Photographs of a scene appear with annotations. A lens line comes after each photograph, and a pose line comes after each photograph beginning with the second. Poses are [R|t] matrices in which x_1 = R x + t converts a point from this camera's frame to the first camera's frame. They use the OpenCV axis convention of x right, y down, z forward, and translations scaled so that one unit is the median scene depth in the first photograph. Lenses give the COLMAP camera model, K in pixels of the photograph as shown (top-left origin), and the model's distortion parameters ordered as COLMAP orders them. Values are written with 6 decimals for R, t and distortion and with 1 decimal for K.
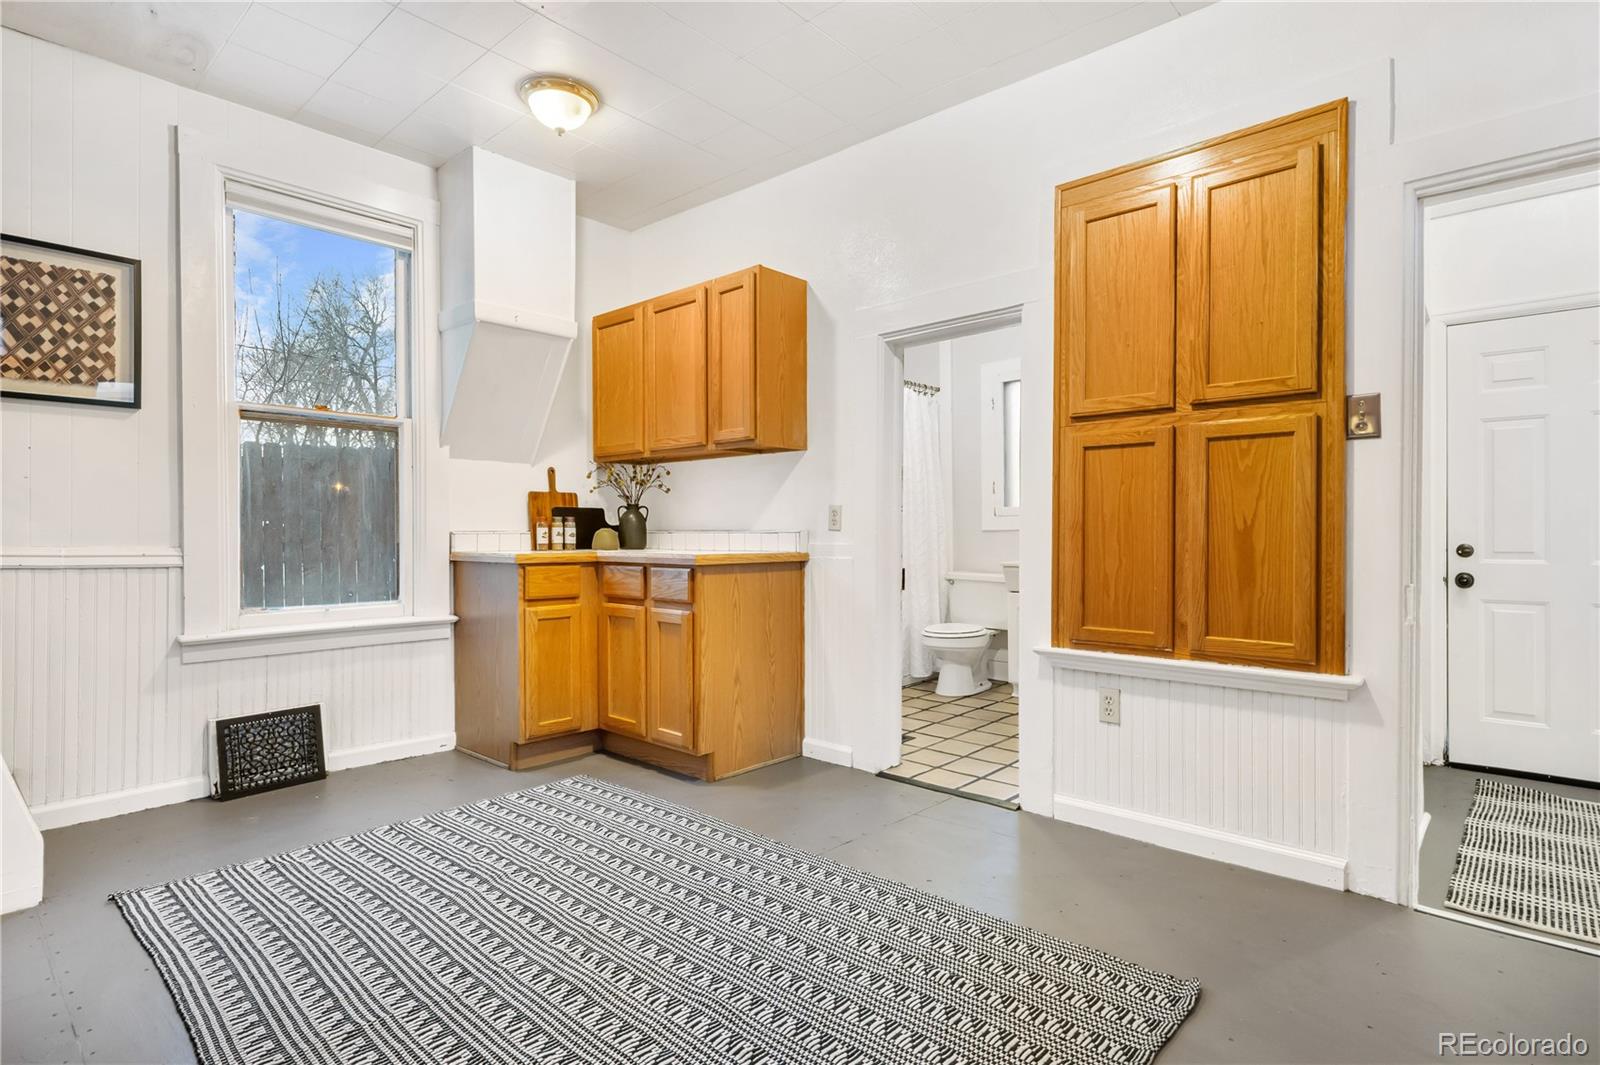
lens RADIAL K [[800.3, 0, 797.6], [0, 800.3, 533.3], [0, 0, 1]] dist [0.006890, 0.001253]
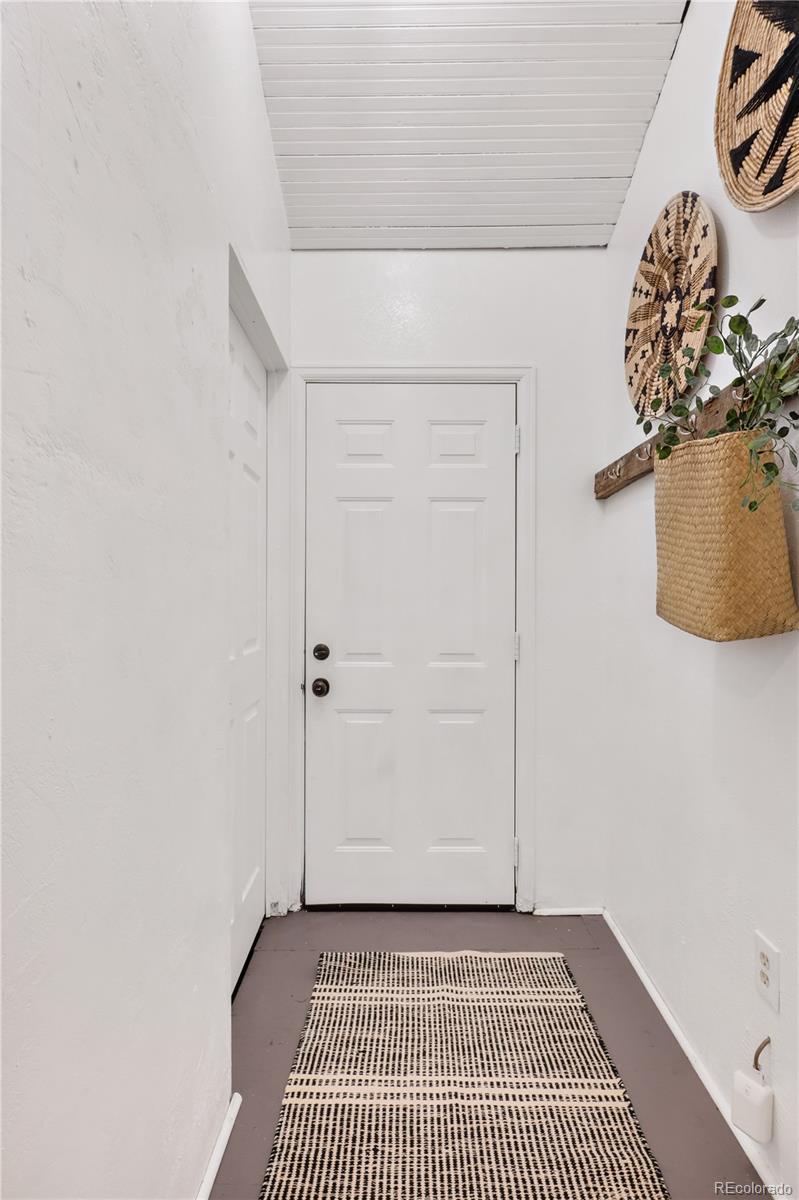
lens RADIAL K [[600.3, 0, 400.9], [0, 600.3, 605.0], [0, 0, 1]] dist [0.006890, 0.001253]
pose [[0.743962, 0.013184, 0.668092, 0.469246], [-0.005725, 0.999894, -0.013357, -0.019557], [-0.668198, 0.006112, 0.743959, 0.475110]]
